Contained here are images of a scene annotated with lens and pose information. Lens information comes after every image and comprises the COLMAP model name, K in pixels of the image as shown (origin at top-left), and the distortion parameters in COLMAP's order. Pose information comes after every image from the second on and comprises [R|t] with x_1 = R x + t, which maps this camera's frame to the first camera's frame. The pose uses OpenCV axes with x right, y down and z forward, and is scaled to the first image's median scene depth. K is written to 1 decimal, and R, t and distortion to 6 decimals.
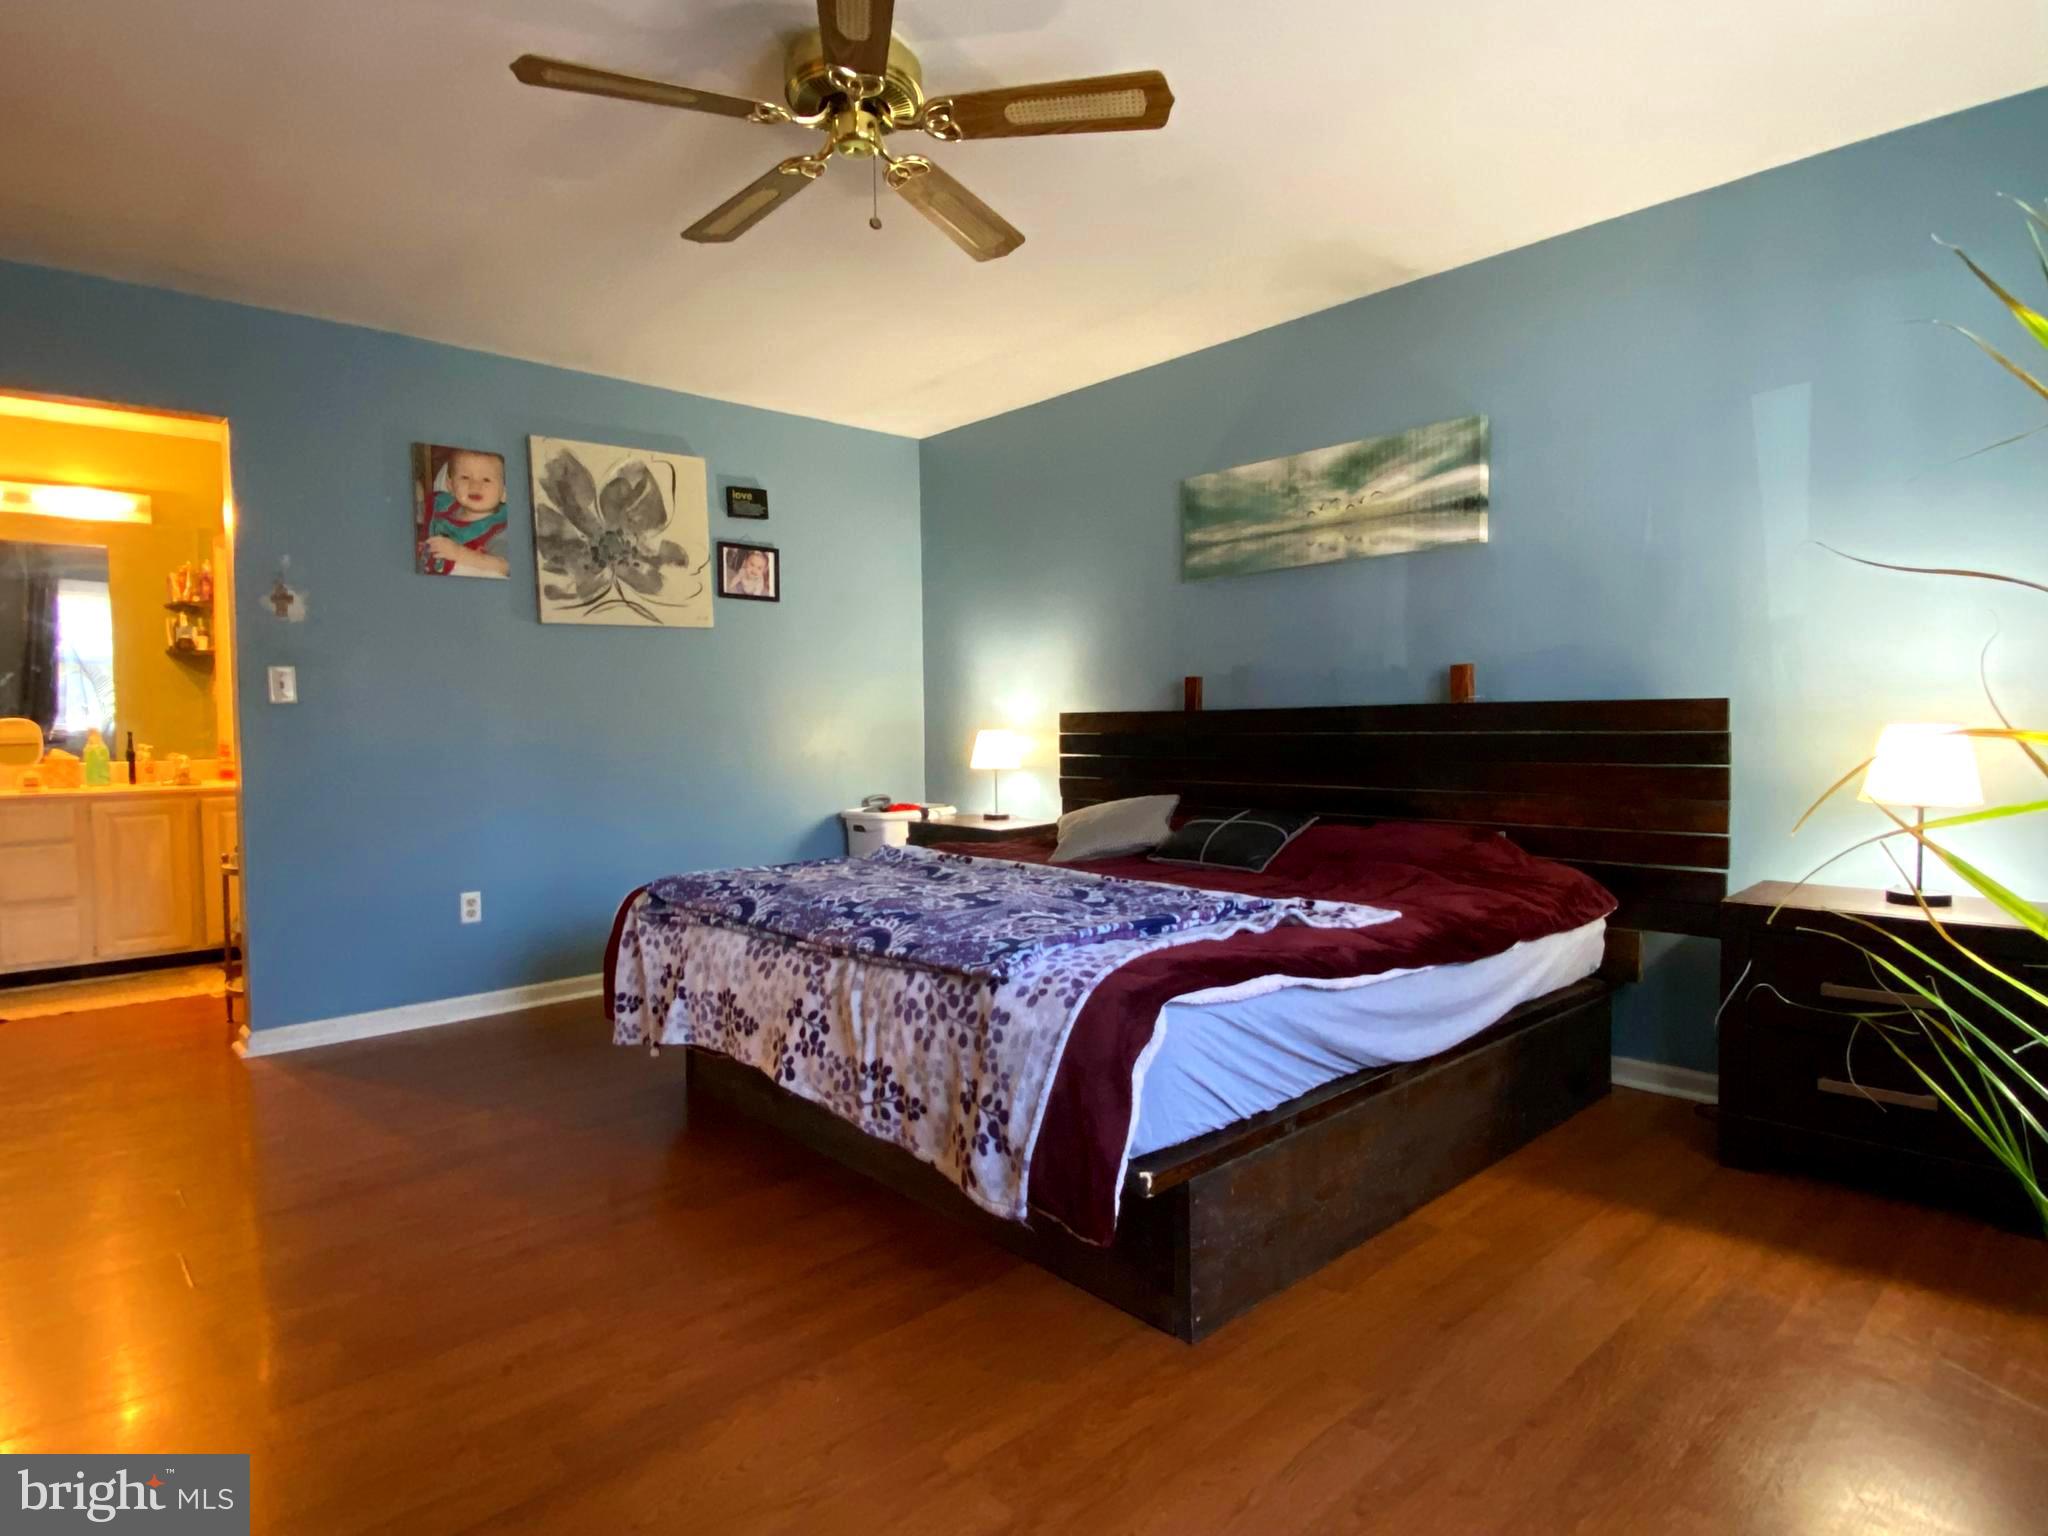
lens RADIAL K [[1103.8, 0, 1042.4], [0, 1103.8, 773.4], [0, 0, 1]] dist [0.035976, -0.028290]
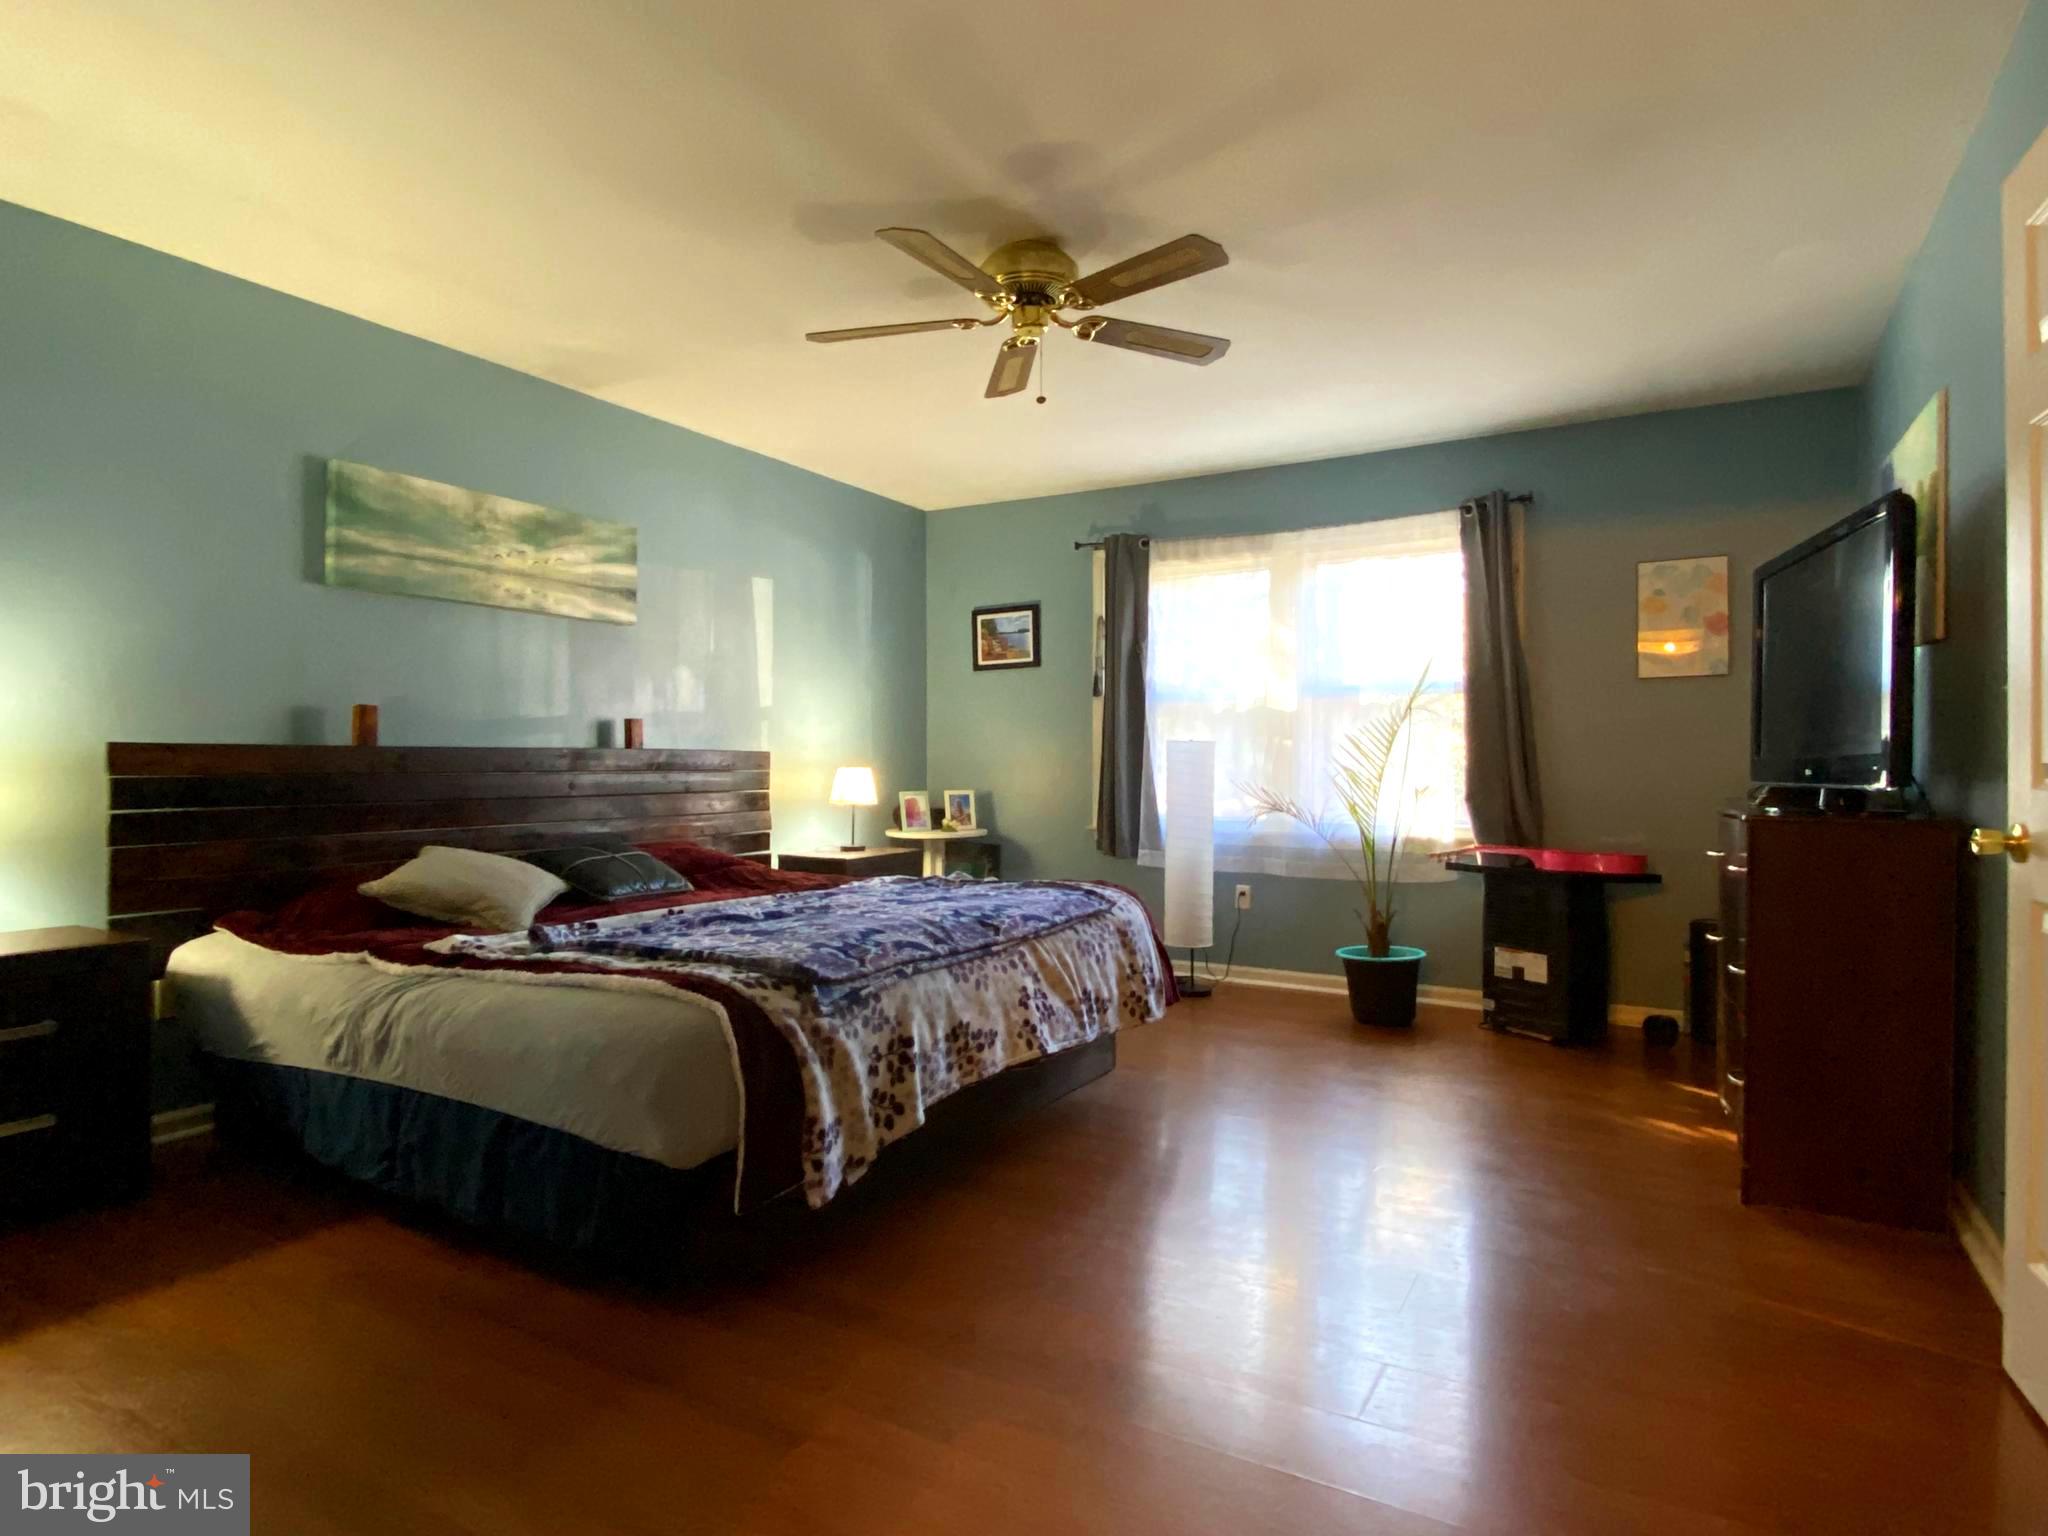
lens RADIAL K [[1103.8, 0, 1026.3], [0, 1103.8, 764.2], [0, 0, 1]] dist [0.035976, -0.028290]
pose [[-0.283888, 0.012518, 0.958776, -0.899521], [0.047123, 0.998889, 0.000911, -0.024876], [-0.957699, 0.045439, -0.284163, 0.870119]]
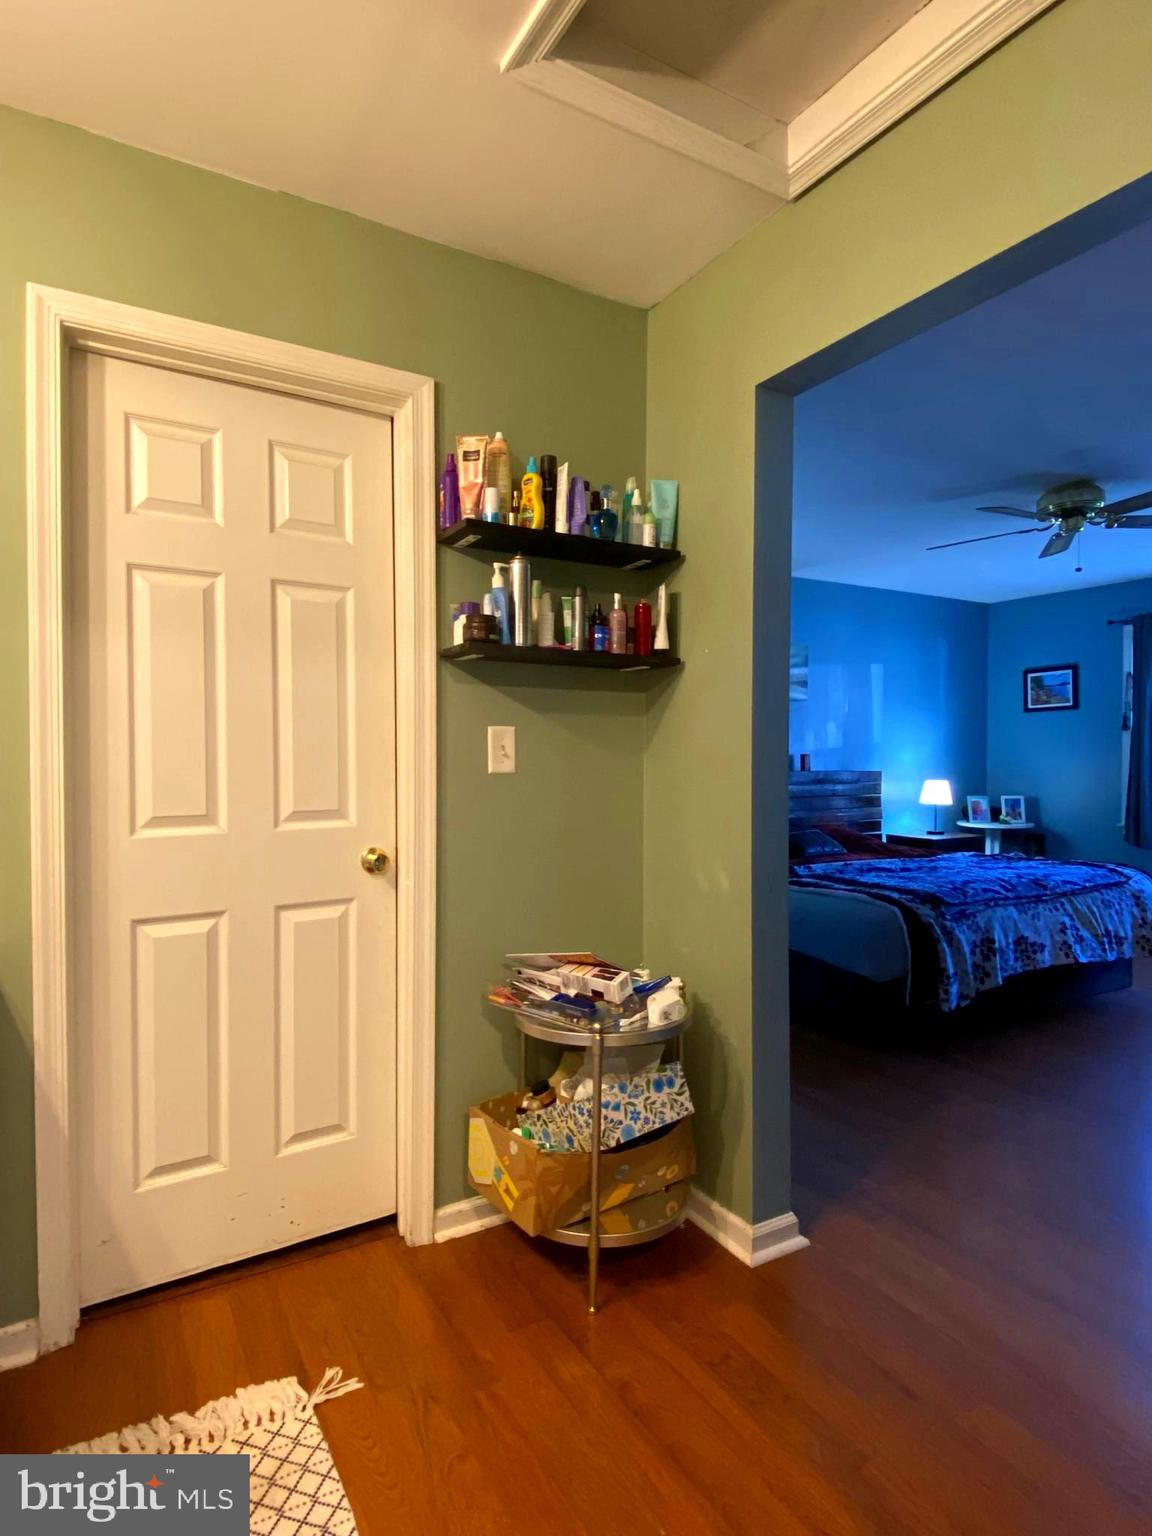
lens RADIAL K [[827.9, 0, 583.0], [0, 827.9, 768.3], [0, 0, 1]] dist [0.035976, -0.028290]
pose [[0.234294, 0.001252, 0.972165, -1.267804], [0.039869, 0.999146, -0.010895, -0.064829], [-0.971348, 0.041312, 0.234044, 0.977322]]
